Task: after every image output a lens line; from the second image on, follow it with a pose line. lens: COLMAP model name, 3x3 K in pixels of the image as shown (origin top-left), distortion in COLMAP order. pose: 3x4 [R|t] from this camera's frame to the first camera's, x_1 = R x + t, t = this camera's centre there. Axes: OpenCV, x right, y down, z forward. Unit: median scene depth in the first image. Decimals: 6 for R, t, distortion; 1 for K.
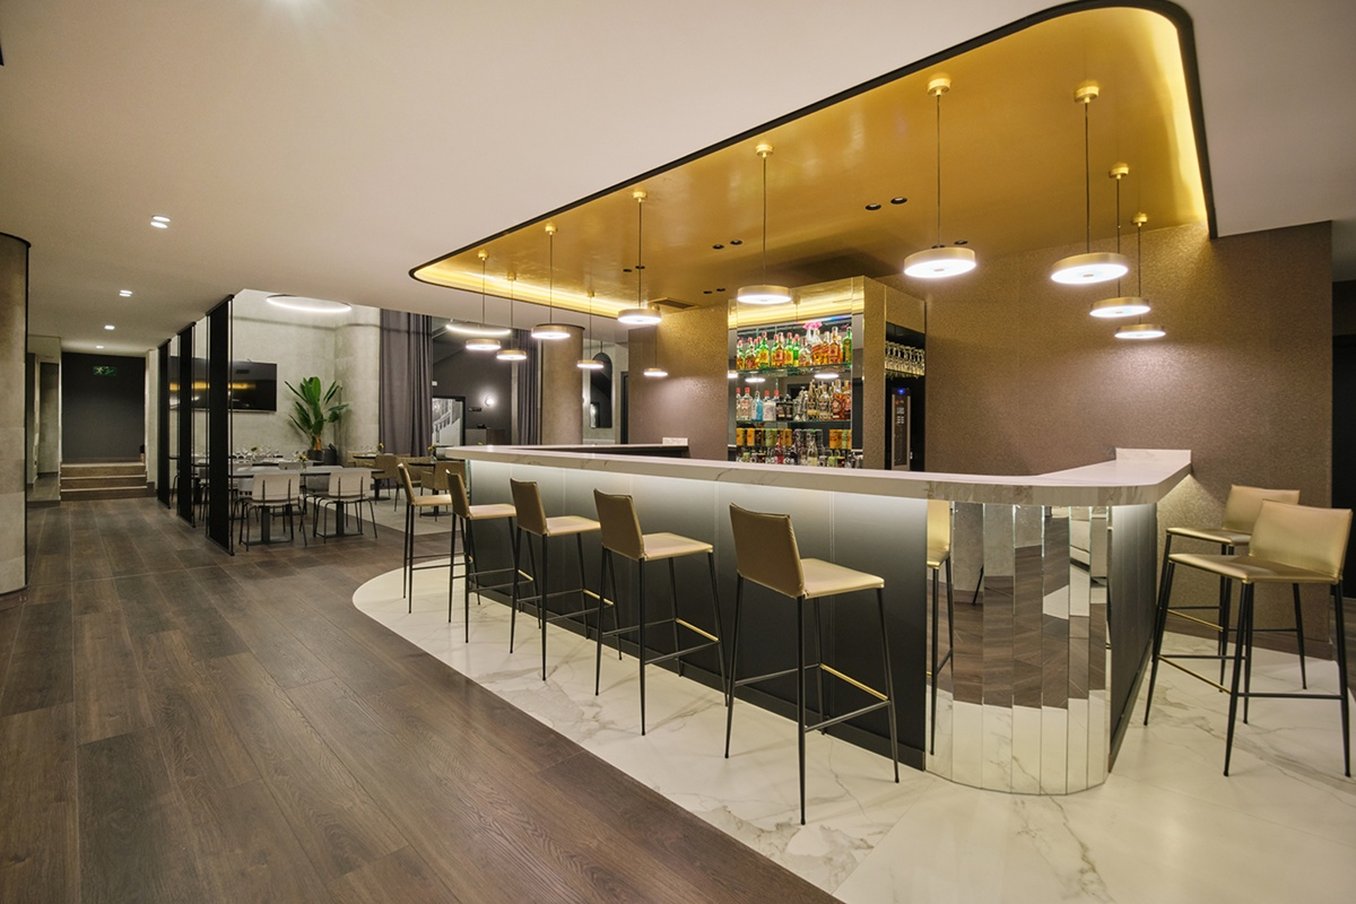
lens RADIAL K [[595.4, 0, 676.5], [0, 595.4, 439.2], [0, 0, 1]] dist [-0.040543, 0.009183]
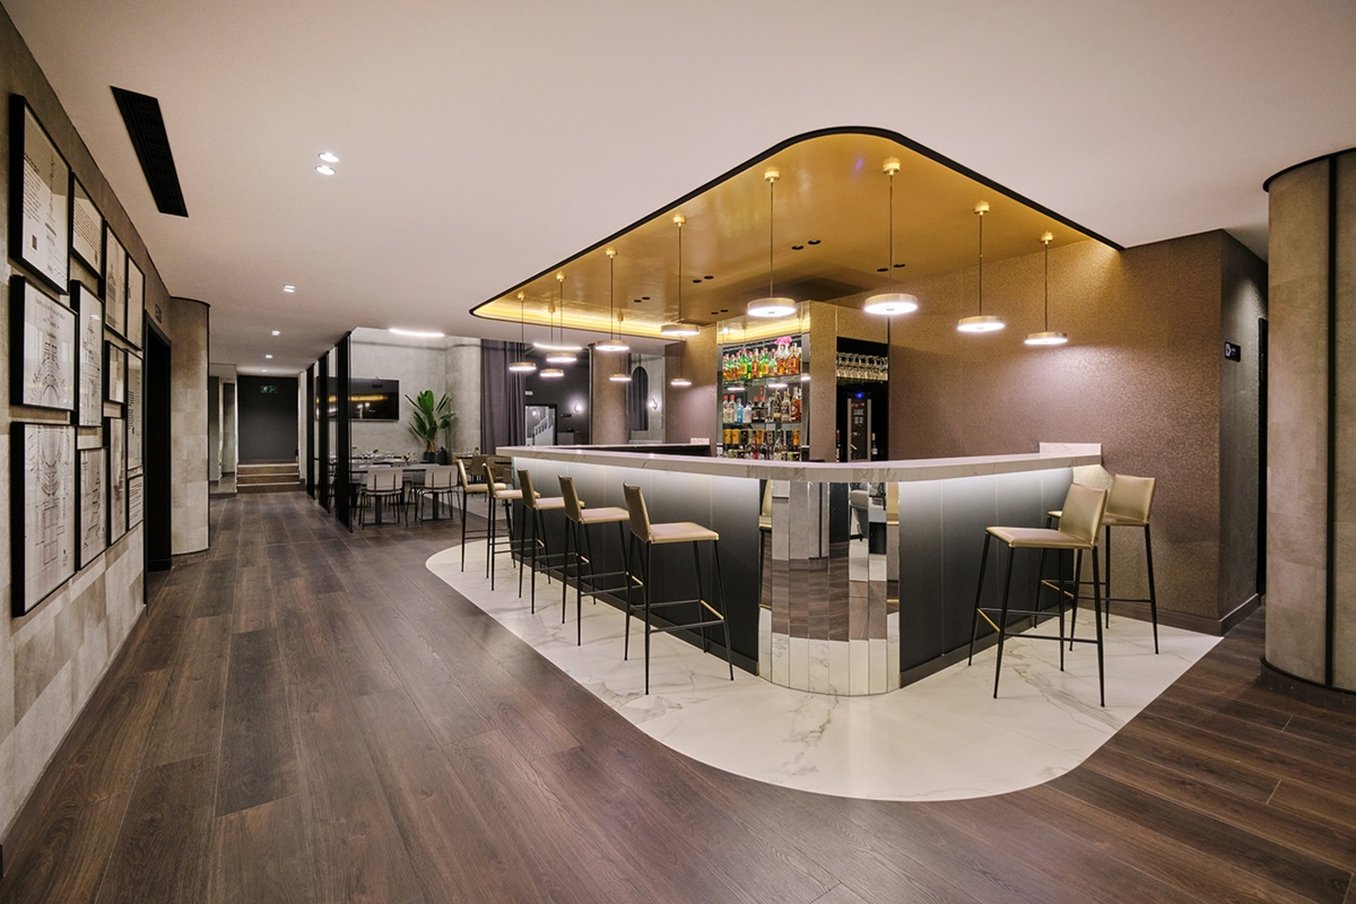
lens RADIAL K [[589.0, 0, 679.0], [0, 589.0, 440.1], [0, 0, 1]] dist [-0.000627, -0.000145]
pose [[0.983332, -0.010143, -0.181535, 0.216627], [0.009780, 0.999948, -0.002891, 0.005507], [0.181555, 0.001067, 0.983380, -0.173747]]
